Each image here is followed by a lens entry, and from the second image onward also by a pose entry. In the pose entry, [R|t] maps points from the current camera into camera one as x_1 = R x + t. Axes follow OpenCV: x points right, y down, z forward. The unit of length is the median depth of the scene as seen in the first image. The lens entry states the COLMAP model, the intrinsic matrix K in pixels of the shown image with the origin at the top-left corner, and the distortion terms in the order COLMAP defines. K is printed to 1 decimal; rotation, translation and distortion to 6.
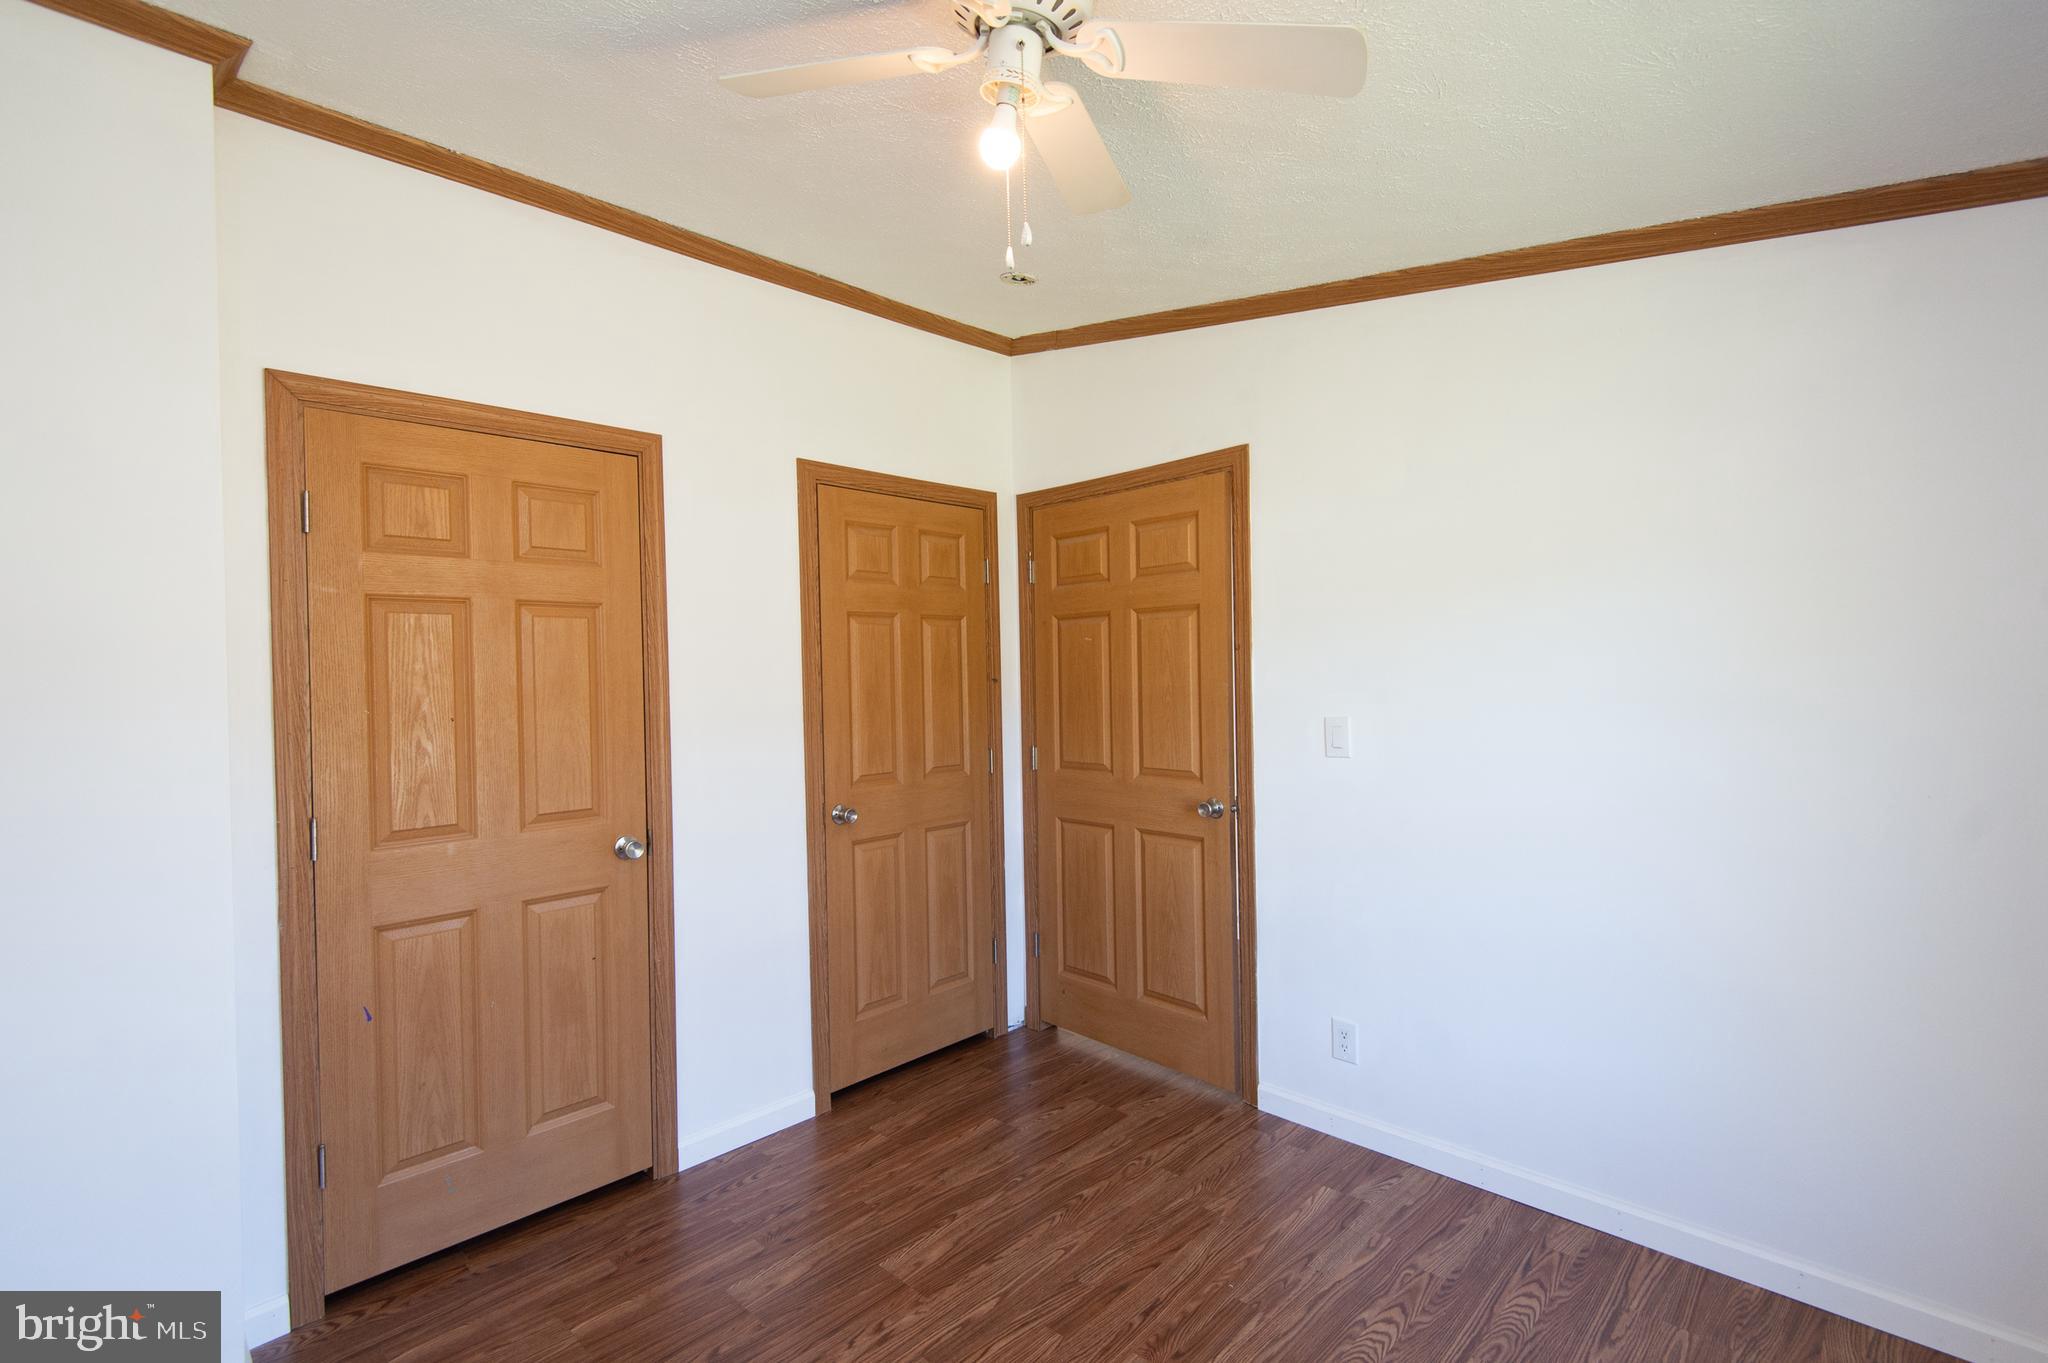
lens RADIAL K [[891.0, 0, 973.3], [0, 891.0, 671.9], [0, 0, 1]] dist [0.031782, -0.012456]
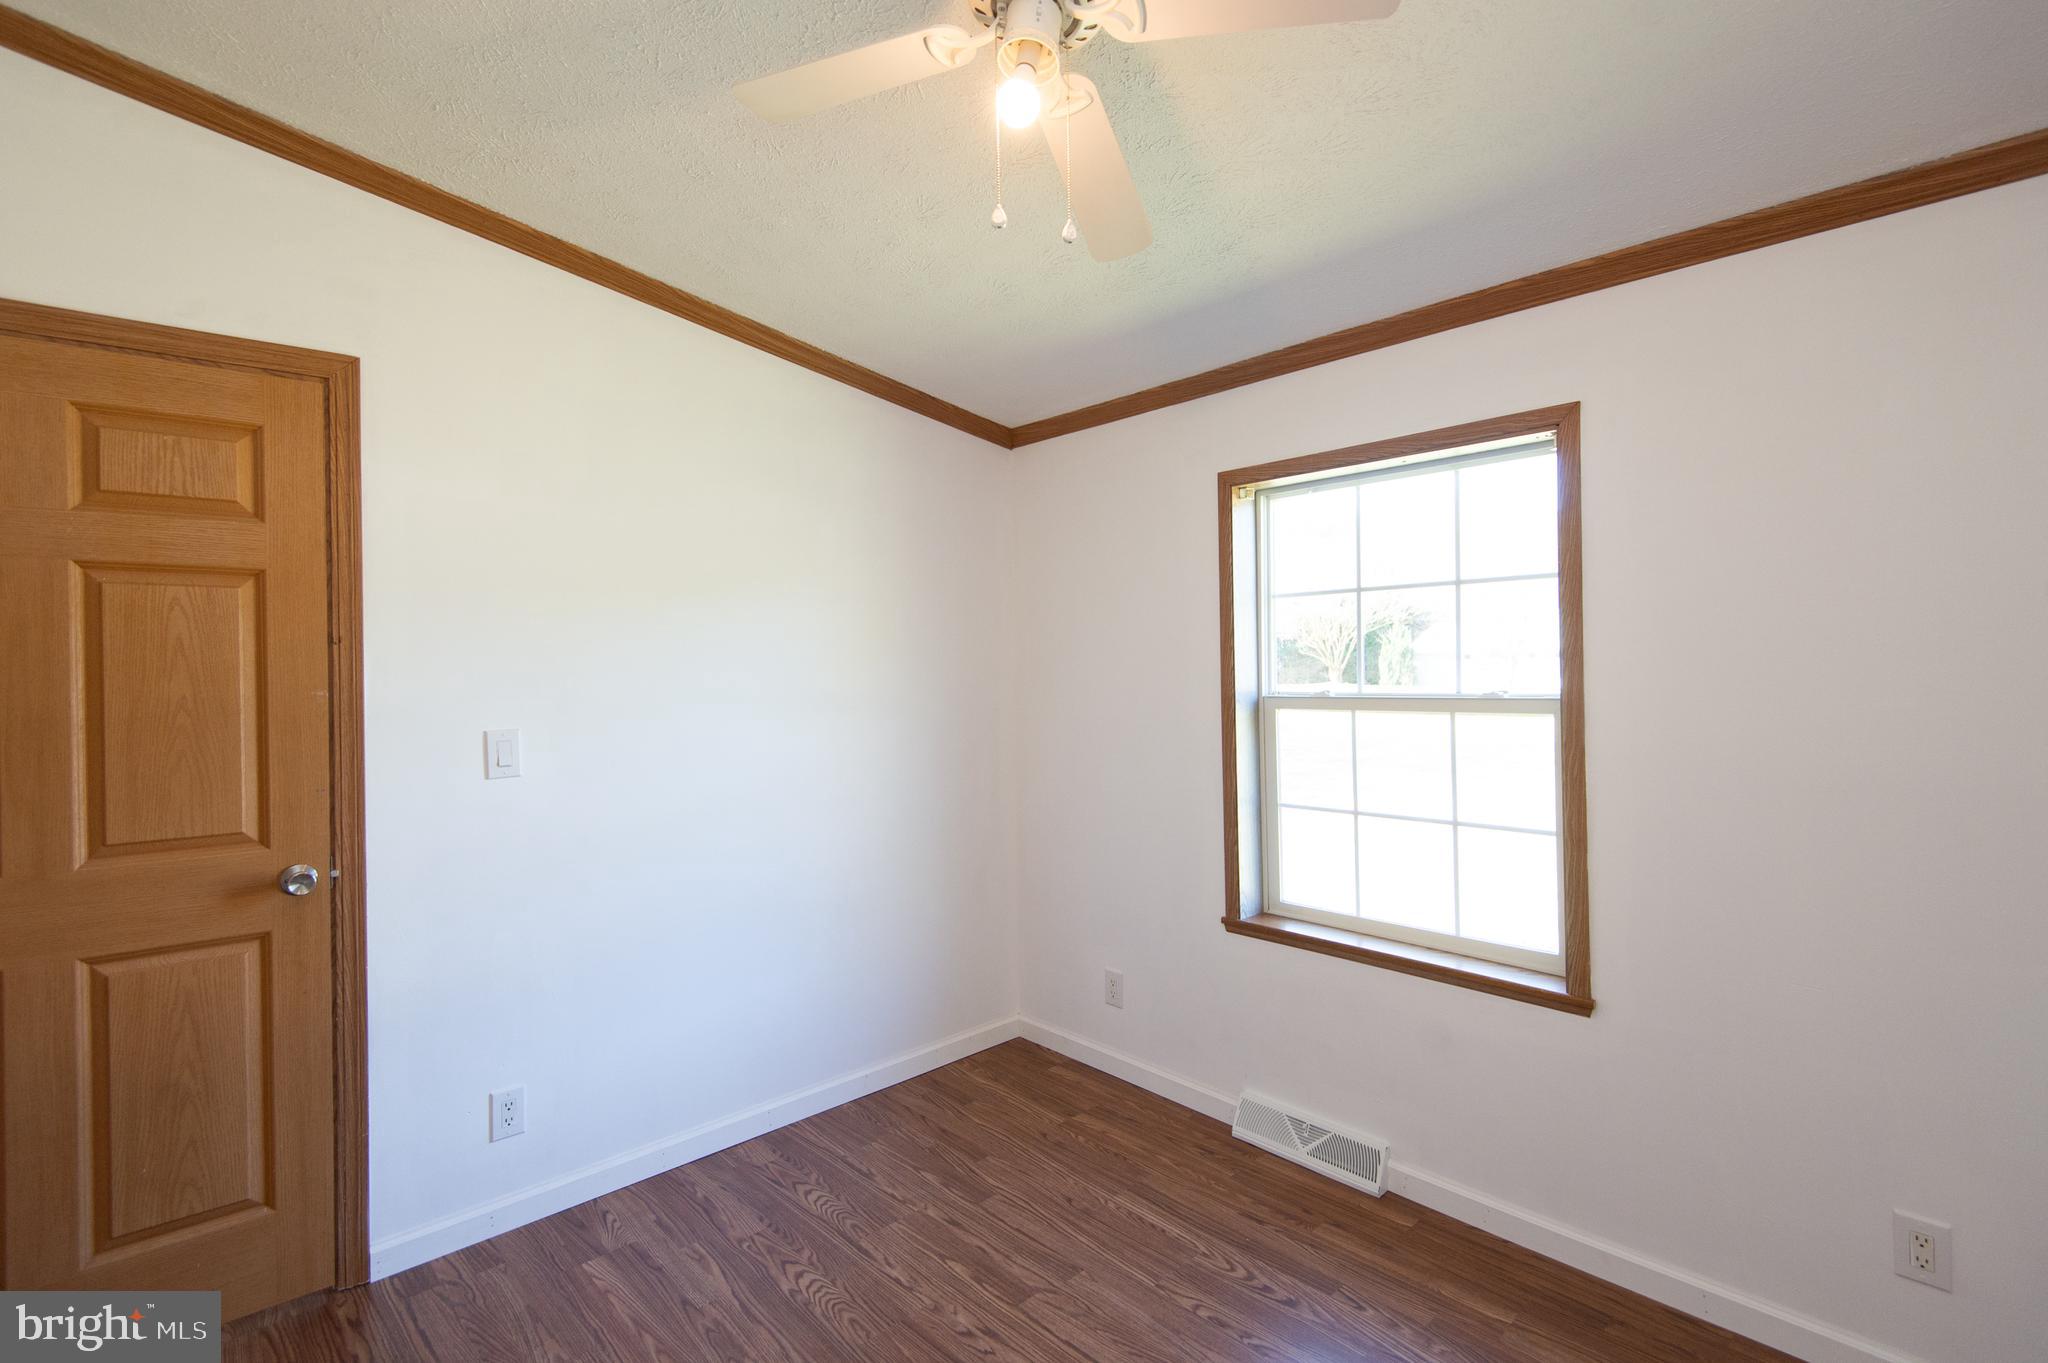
lens RADIAL K [[935.9, 0, 1031.5], [0, 935.9, 679.1], [0, 0, 1]] dist [0.031170, -0.016024]
pose [[0.040915, 0.012492, 0.999085, -0.447048], [0.008604, 0.999880, -0.012854, 0.017584], [-0.999126, 0.009122, 0.040803, 0.454508]]
